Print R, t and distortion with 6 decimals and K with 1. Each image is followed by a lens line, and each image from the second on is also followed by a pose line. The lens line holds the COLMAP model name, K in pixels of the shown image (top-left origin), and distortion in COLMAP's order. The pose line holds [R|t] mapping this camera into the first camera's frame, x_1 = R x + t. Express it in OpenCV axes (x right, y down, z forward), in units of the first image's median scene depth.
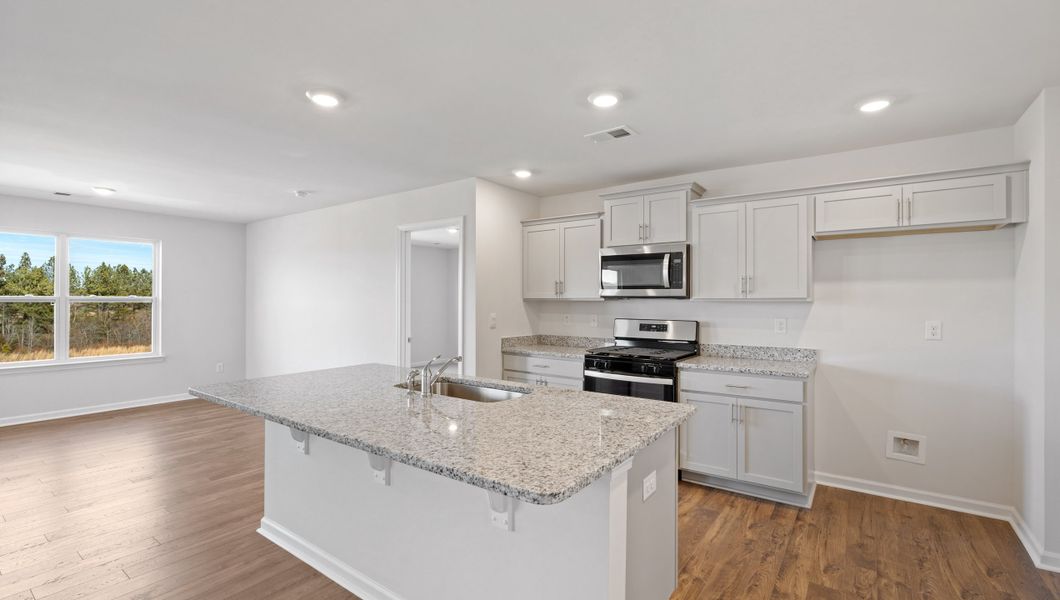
lens RADIAL K [[463.8, 0, 532.4], [0, 463.8, 302.3], [0, 0, 1]] dist [-0.005081, -0.000427]
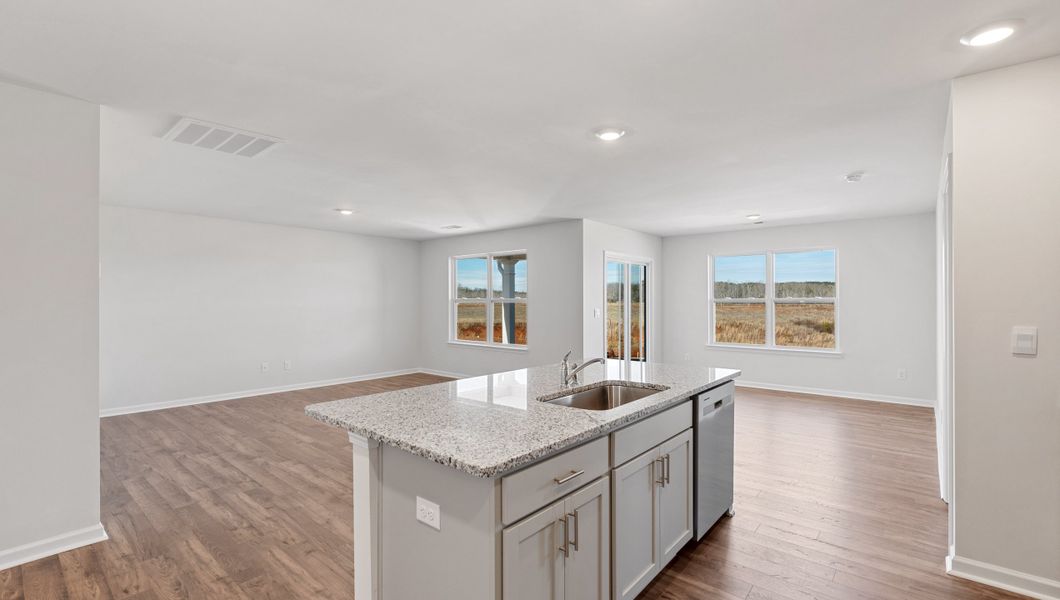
lens RADIAL K [[462.3, 0, 530.0], [0, 462.3, 300.0], [0, 0, 1]] dist [-0.004383, -0.000381]
pose [[-0.082711, -0.004260, -0.996564, 0.515513], [-0.003695, 0.999985, -0.003968, 0.000358], [0.996567, 0.003354, -0.082725, 0.591387]]
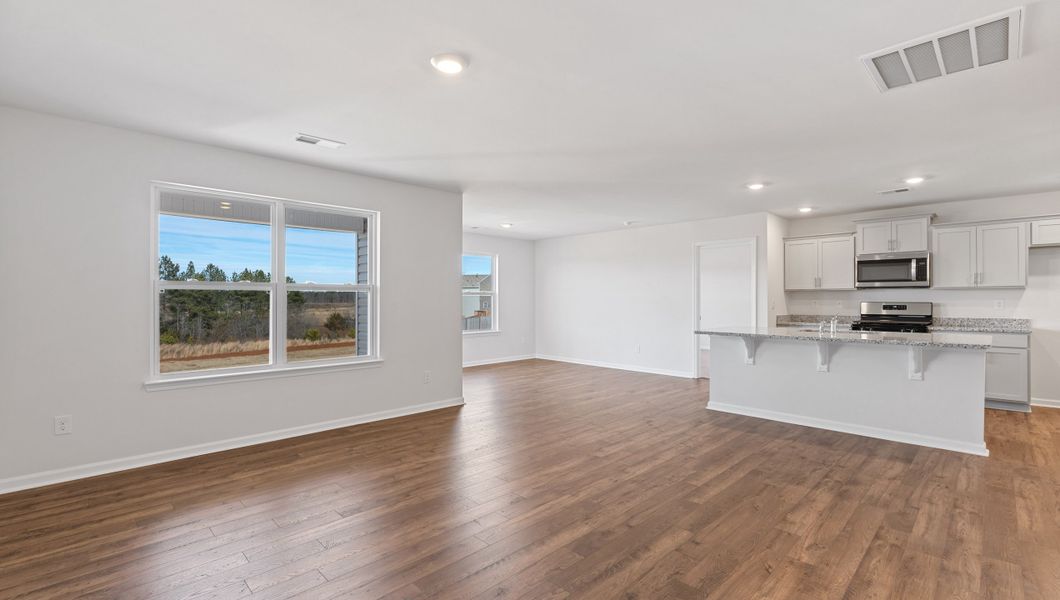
lens RADIAL K [[462.3, 0, 530.0], [0, 462.3, 300.0], [0, 0, 1]] dist [-0.004383, -0.000381]
pose [[0.986300, -0.004441, -0.164904, -0.707855], [0.003639, 0.999980, -0.005161, 0.035827], [0.164924, 0.004491, 0.986296, -0.722215]]
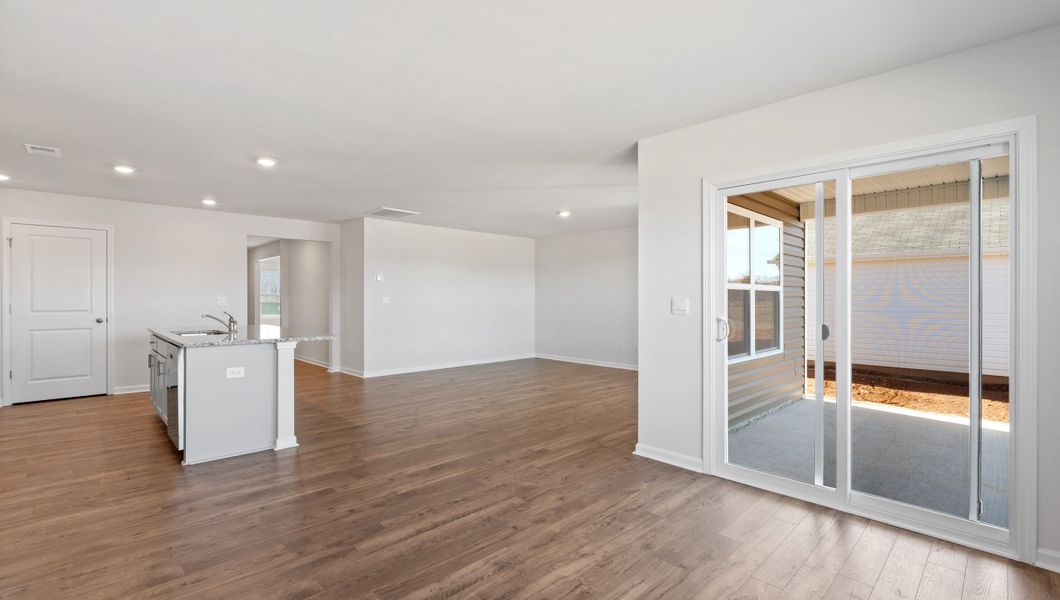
lens RADIAL K [[462.3, 0, 530.0], [0, 462.3, 300.0], [0, 0, 1]] dist [-0.004383, -0.000381]
pose [[-0.983915, -0.006355, 0.178522, -1.103634], [-0.004360, 0.999924, 0.011566, 0.020334], [-0.178582, 0.010601, -0.983868, 1.622432]]
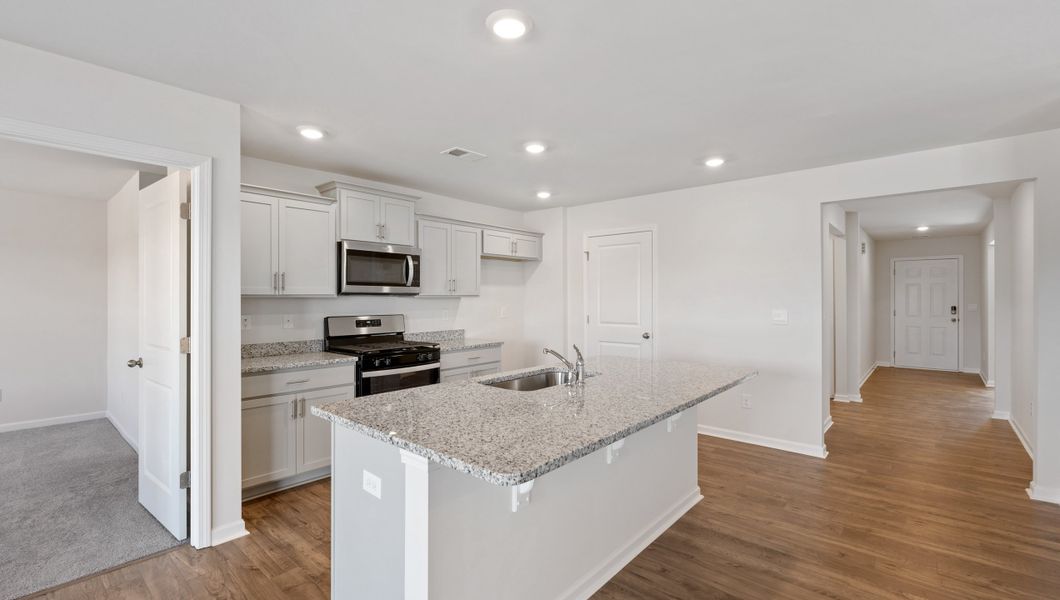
lens RADIAL K [[462.3, 0, 530.0], [0, 462.3, 300.0], [0, 0, 1]] dist [-0.004383, -0.000381]
pose [[0.088655, -0.008197, 0.996029, -0.779282], [0.007196, 0.999945, 0.007588, -0.002832], [-0.996036, 0.006495, 0.088709, 0.587902]]
